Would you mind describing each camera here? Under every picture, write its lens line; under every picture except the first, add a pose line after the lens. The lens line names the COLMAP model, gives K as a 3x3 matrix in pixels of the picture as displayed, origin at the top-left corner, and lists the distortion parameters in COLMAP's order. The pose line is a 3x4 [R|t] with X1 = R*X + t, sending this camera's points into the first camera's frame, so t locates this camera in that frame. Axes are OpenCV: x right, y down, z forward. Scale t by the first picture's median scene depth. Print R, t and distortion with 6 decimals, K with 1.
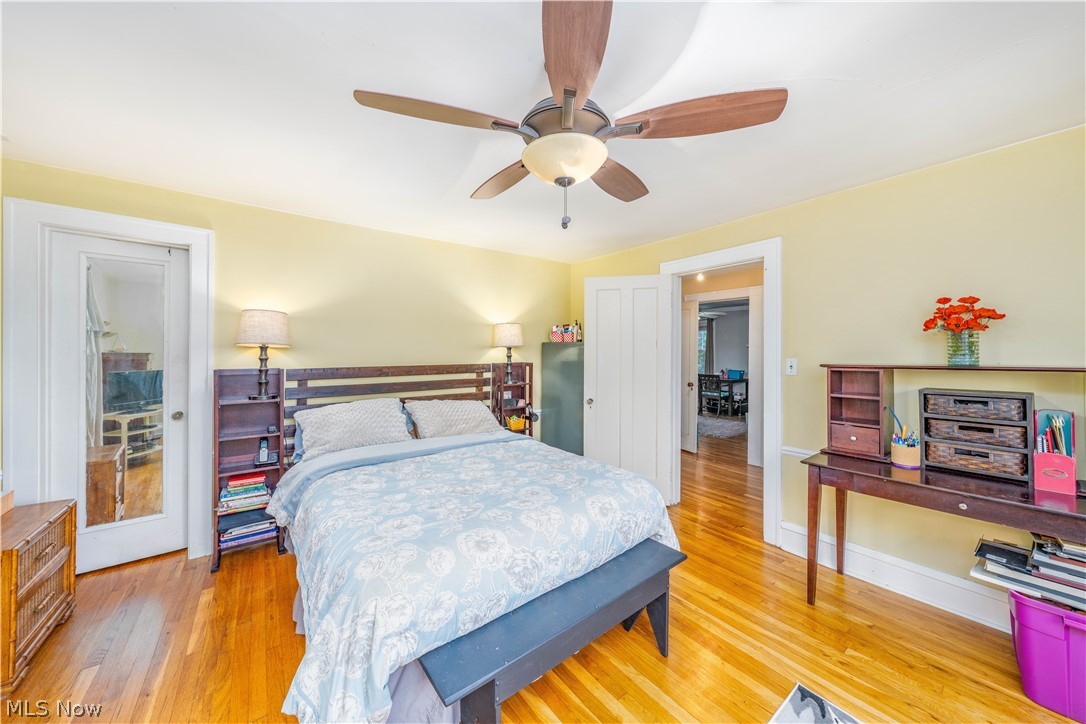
lens RADIAL K [[378.9, 0, 540.5], [0, 378.9, 354.0], [0, 0, 1]] dist [-0.001519, -0.000066]
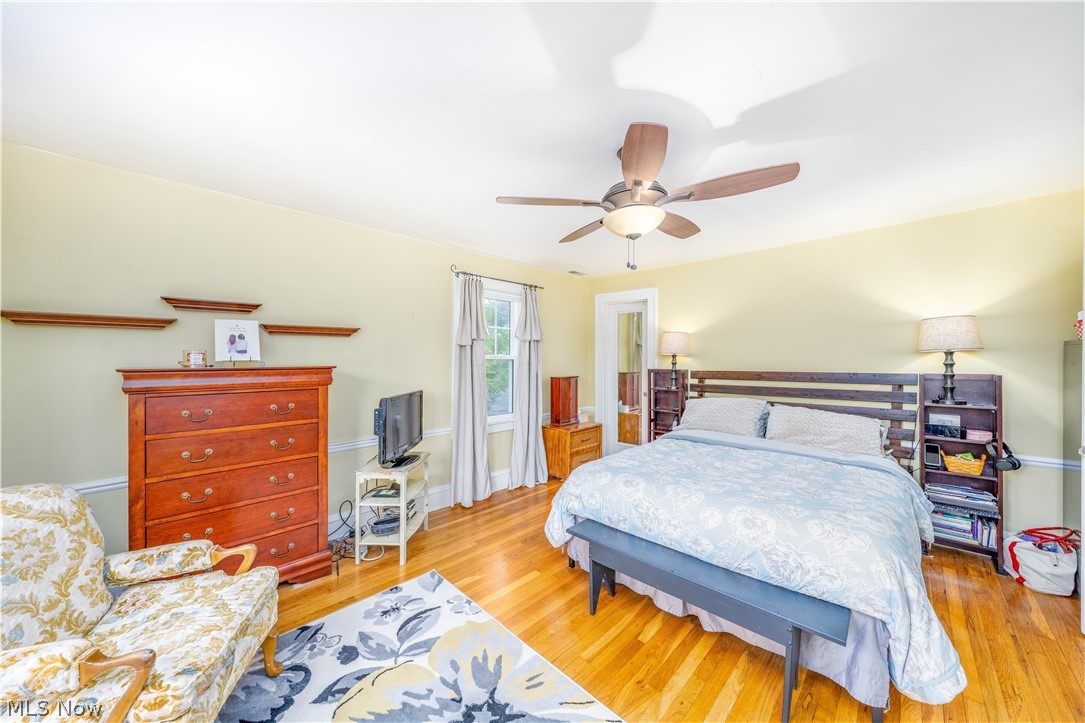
lens RADIAL K [[372.3, 0, 538.6], [0, 372.3, 361.5], [0, 0, 1]] dist [-0.001644, -0.000125]
pose [[0.142398, 0.005806, -0.989792, 0.711730], [-0.006611, 0.999966, 0.004915, 0.002957], [0.989787, 0.005844, 0.142431, 0.234660]]
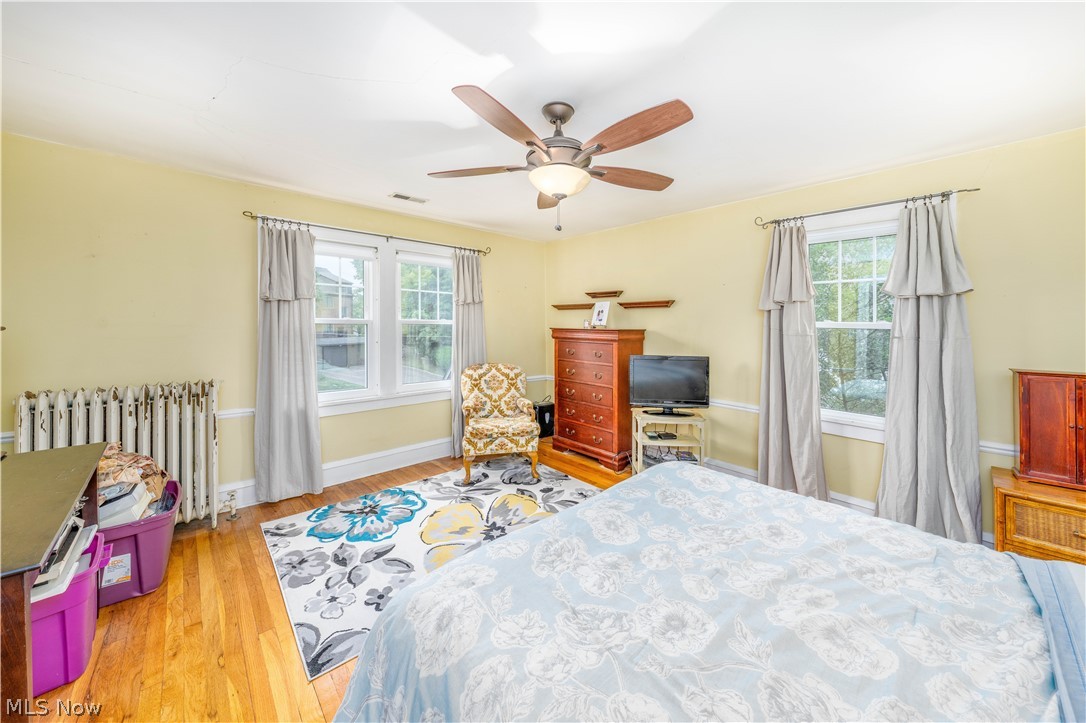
lens RADIAL K [[391.2, 0, 551.1], [0, 391.2, 333.1], [0, 0, 1]] dist [-0.000920, -0.000048]
pose [[-0.993480, -0.014801, -0.113040, 0.133035], [-0.018538, 0.999313, 0.032080, -0.004933], [0.112488, 0.033967, -0.993072, 1.225565]]
